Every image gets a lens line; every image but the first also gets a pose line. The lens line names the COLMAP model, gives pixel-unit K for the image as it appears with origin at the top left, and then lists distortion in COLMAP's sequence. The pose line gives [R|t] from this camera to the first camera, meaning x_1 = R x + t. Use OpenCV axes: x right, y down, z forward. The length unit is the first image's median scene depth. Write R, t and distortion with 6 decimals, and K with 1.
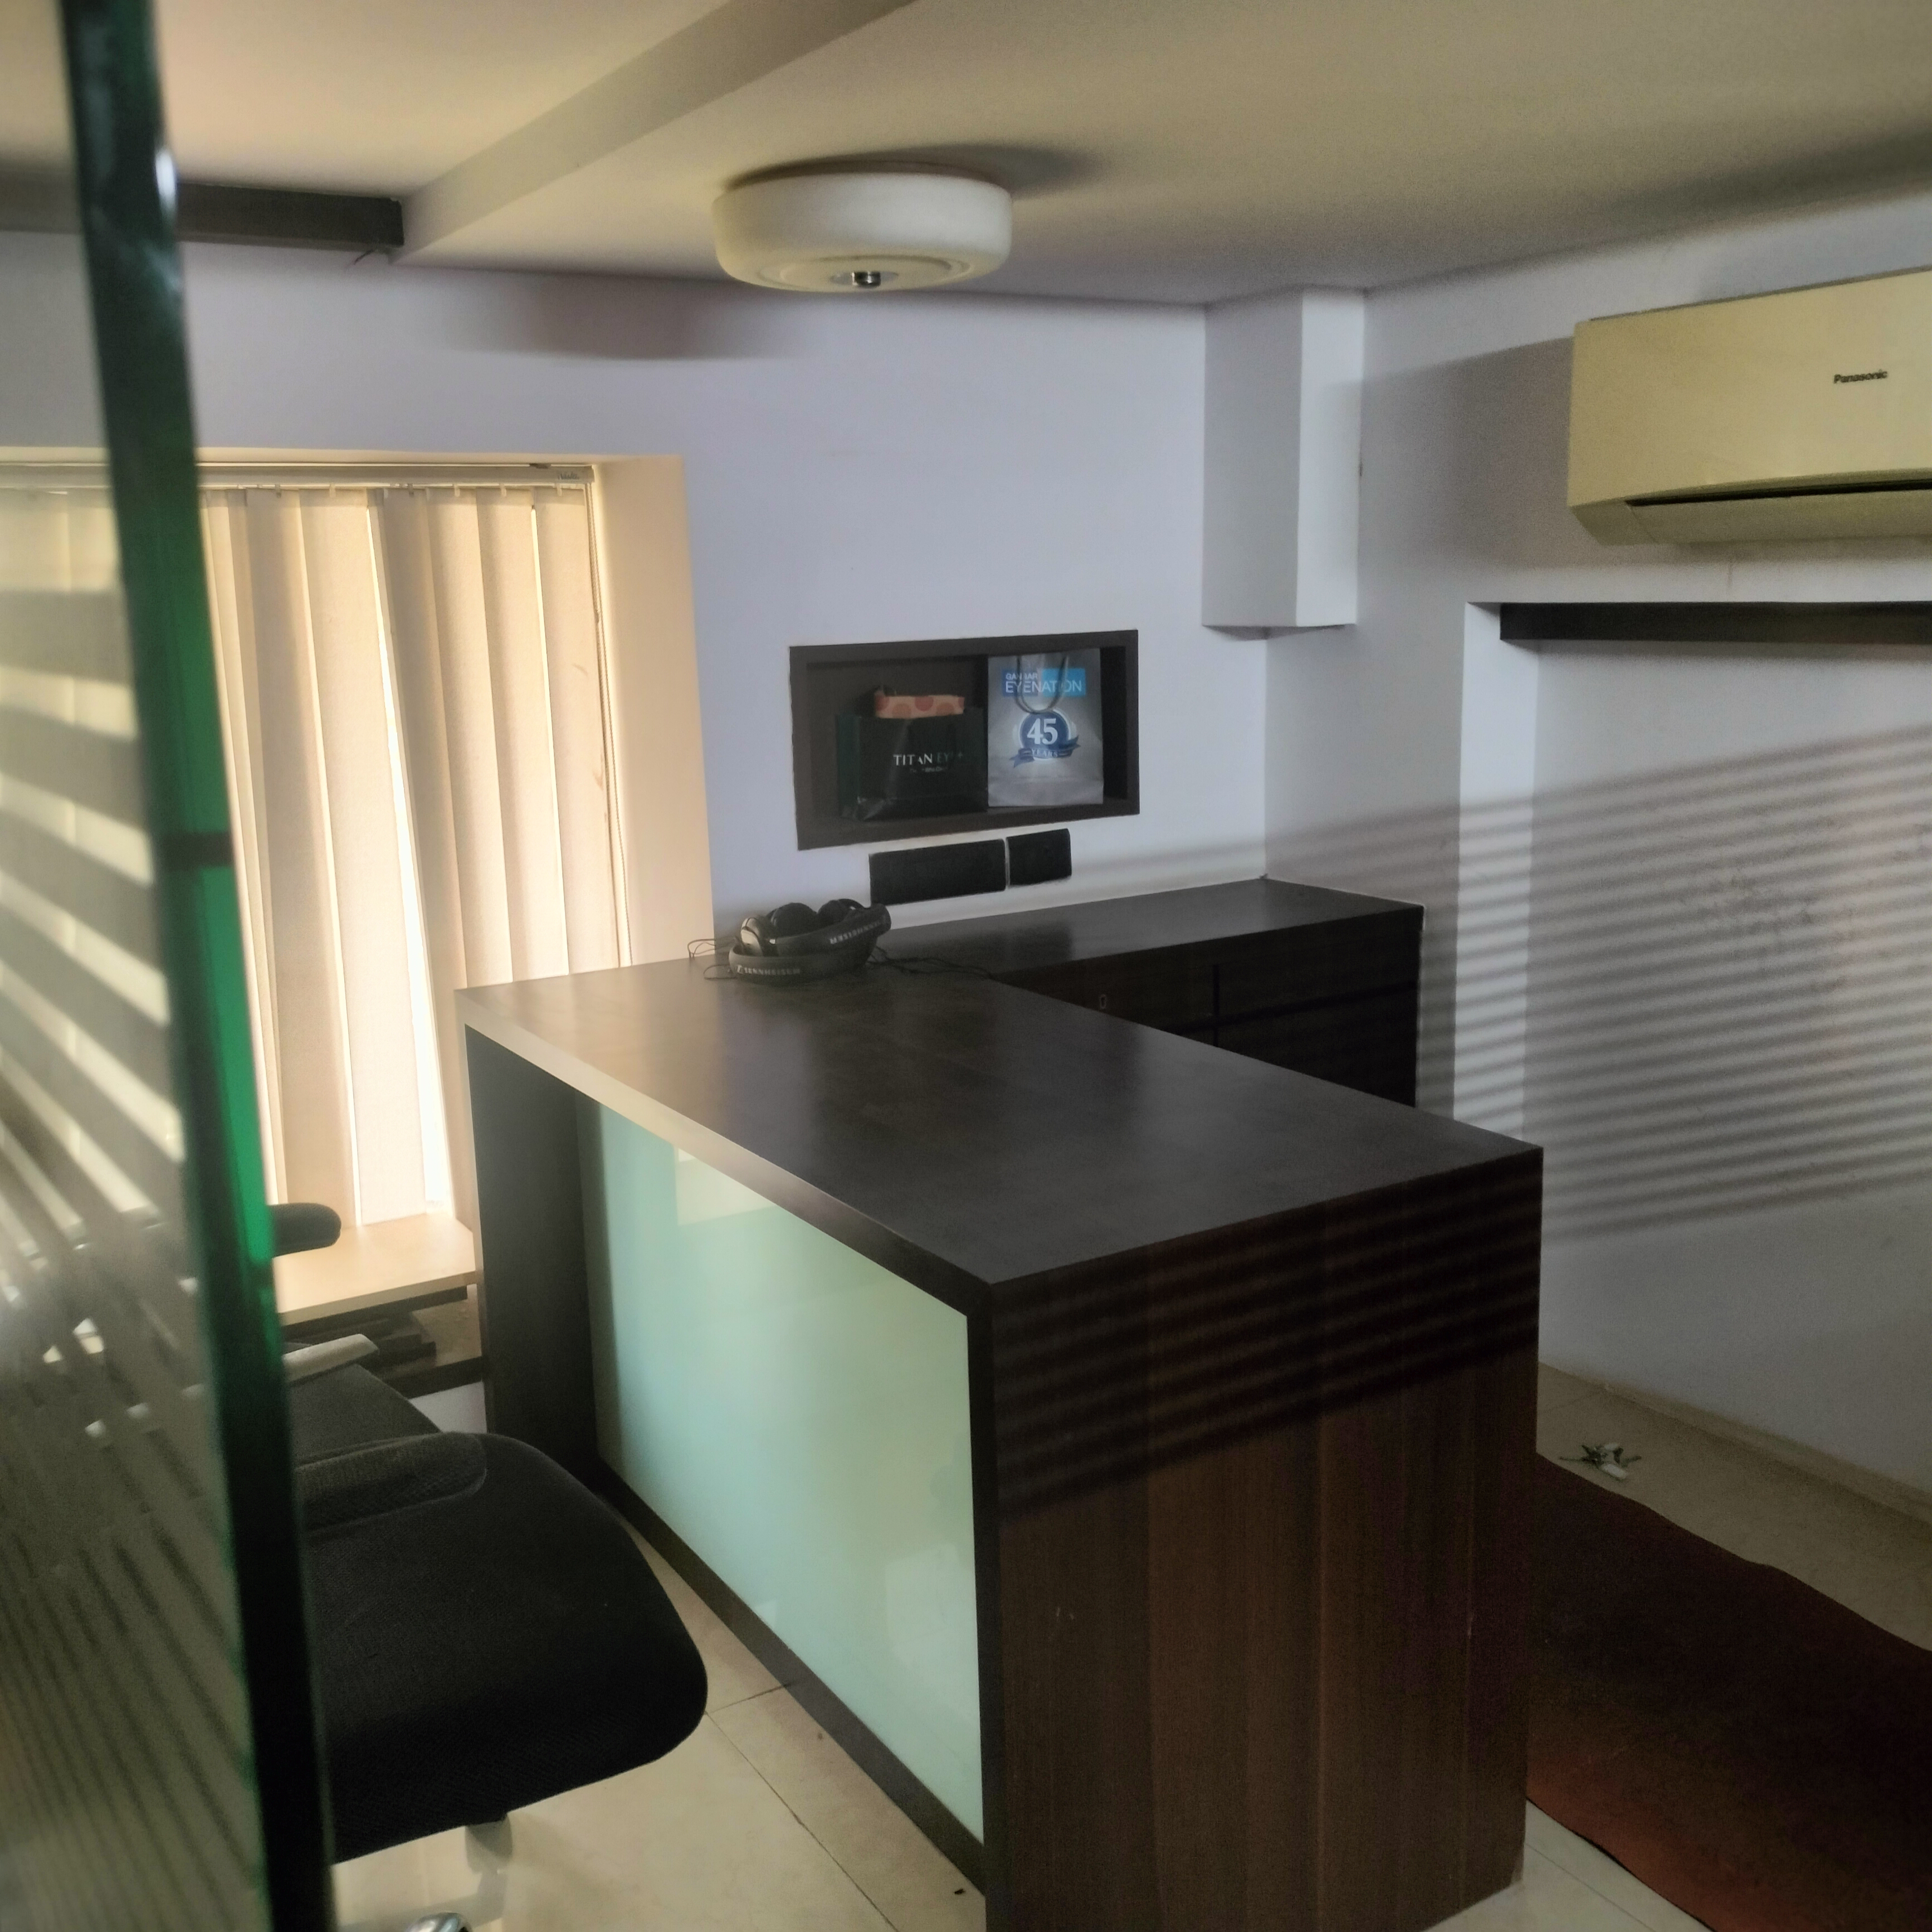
lens RADIAL K [[2038.4, 0, 953.2], [0, 2038.4, 960.9], [0, 0, 1]] dist [0.070310, 0.000000]
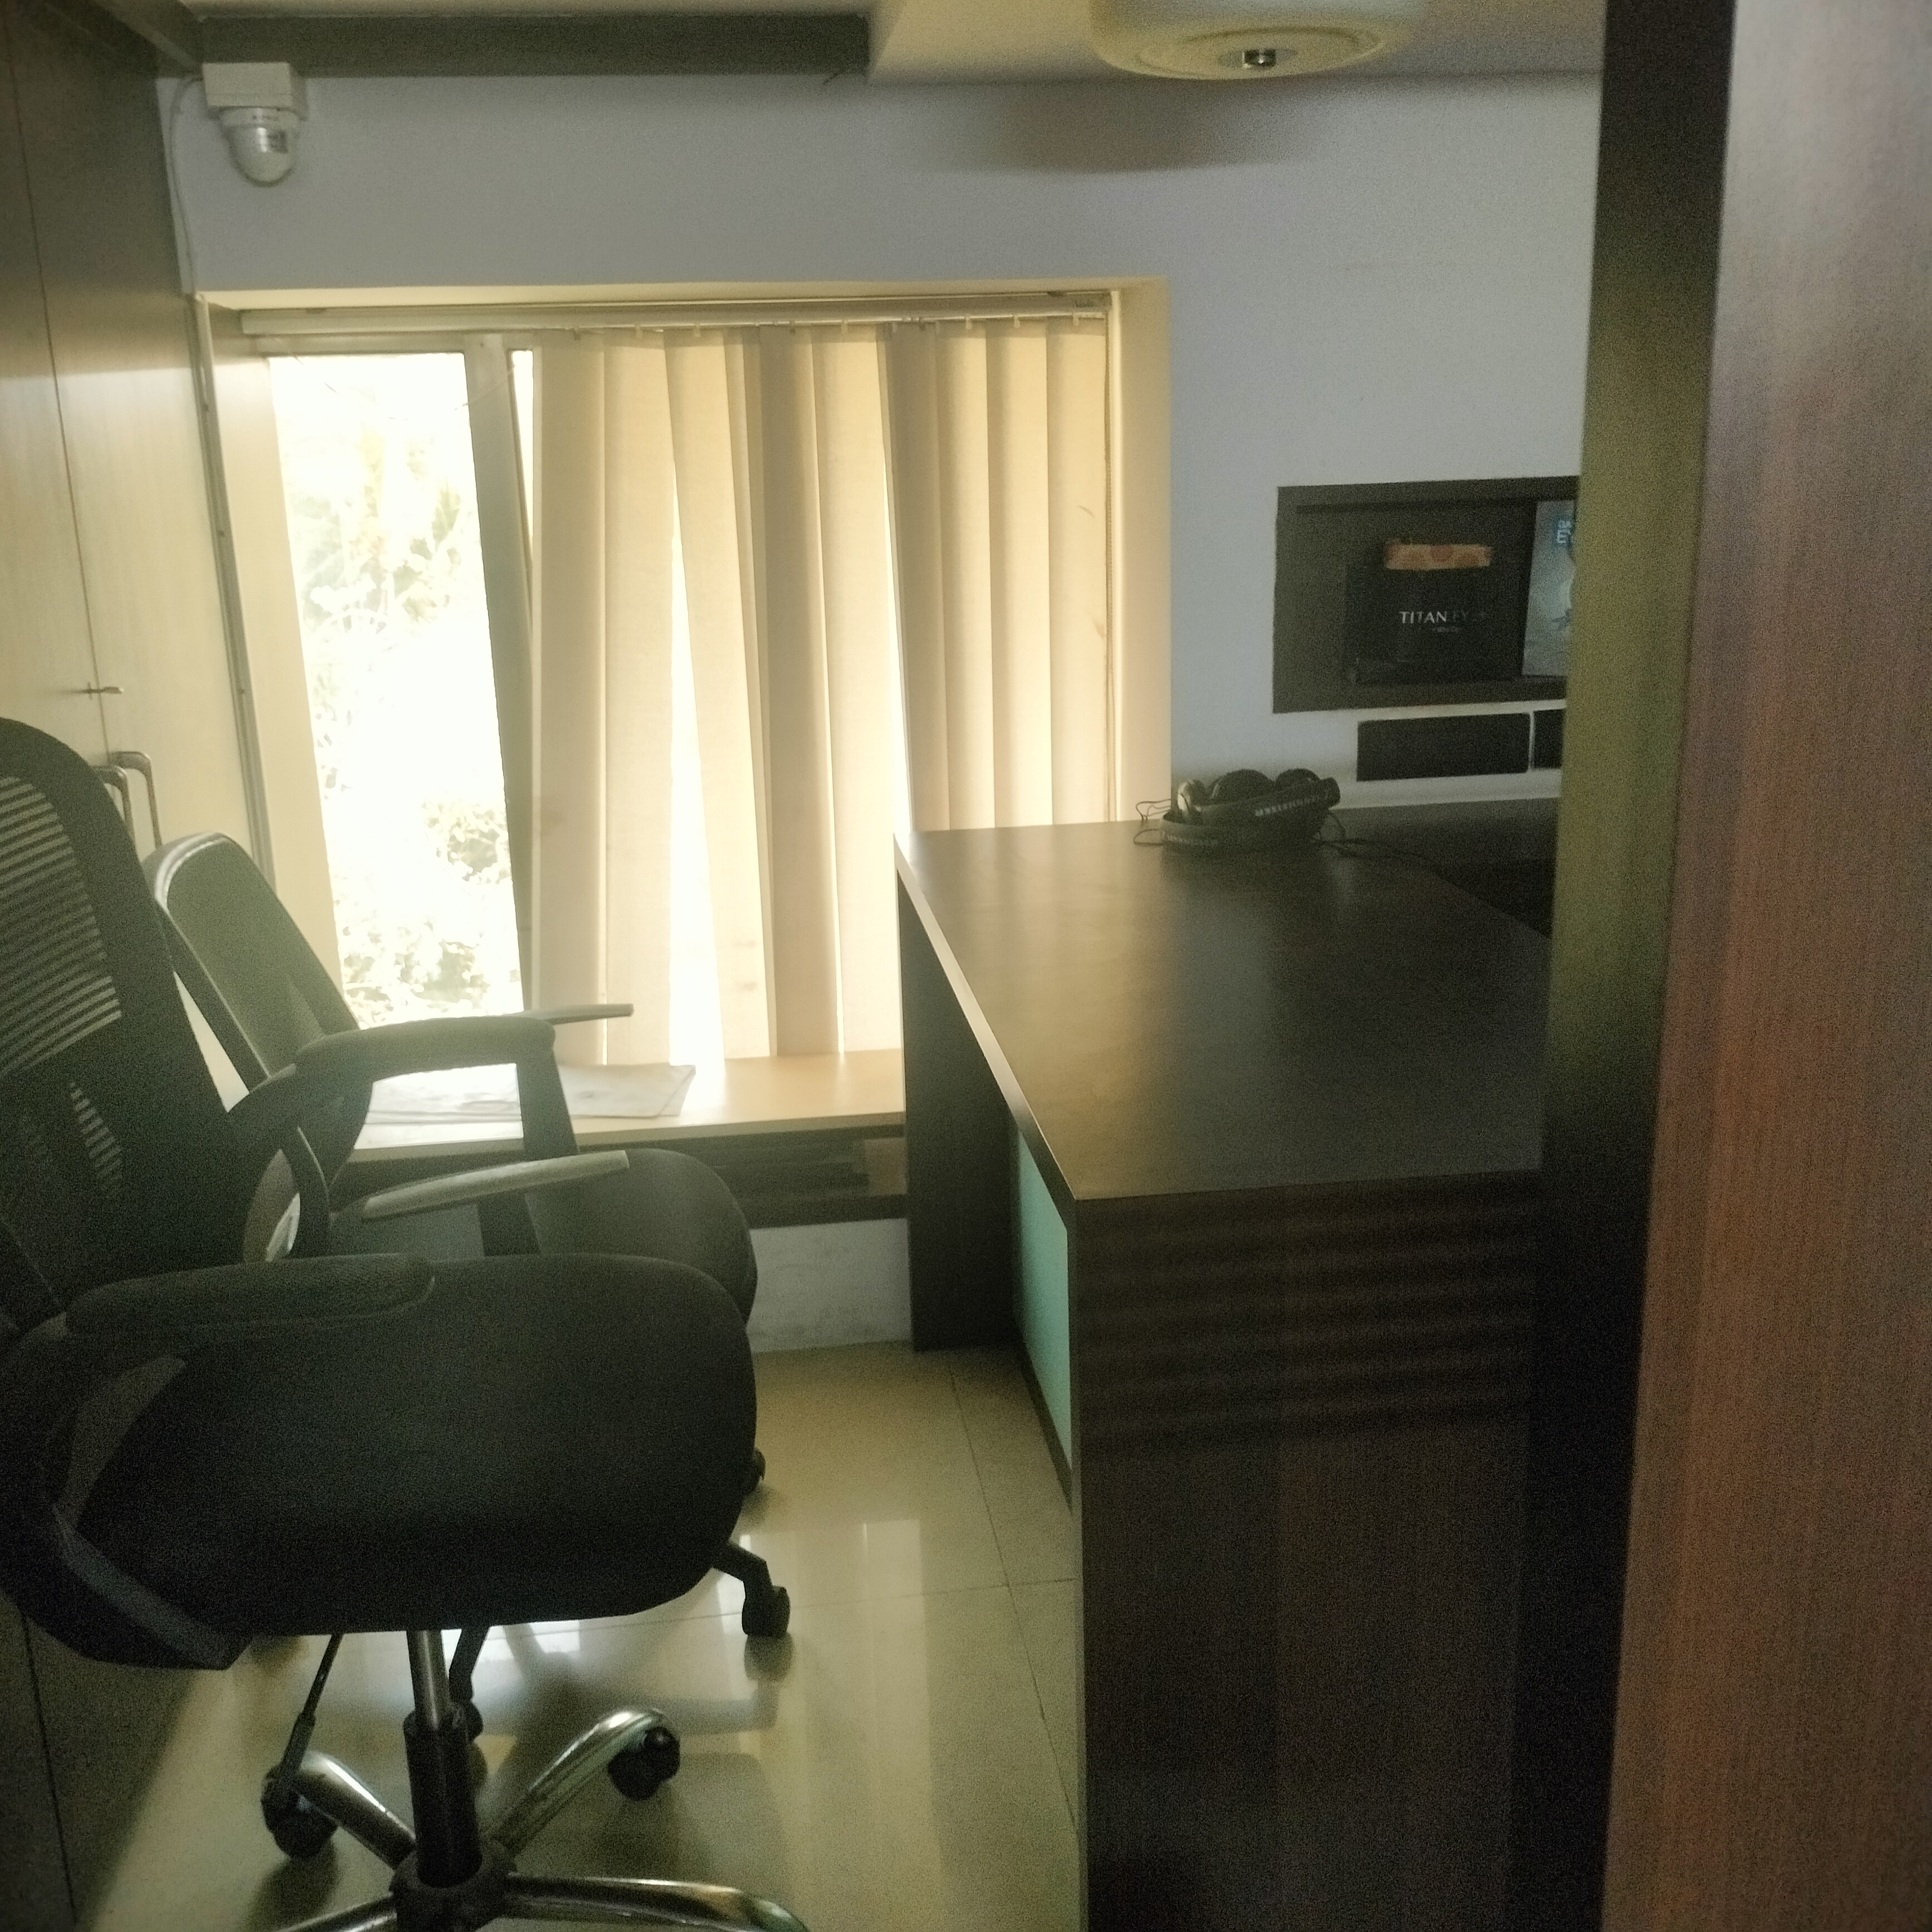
lens RADIAL K [[2038.4, 0, 970.1], [0, 2038.4, 972.2], [0, 0, 1]] dist [0.070310, 0.000000]
pose [[0.902232, 0.110684, -0.416804, 0.198769], [-0.078221, 0.992473, 0.094232, -0.013953], [0.424097, -0.052417, 0.904099, 0.098461]]
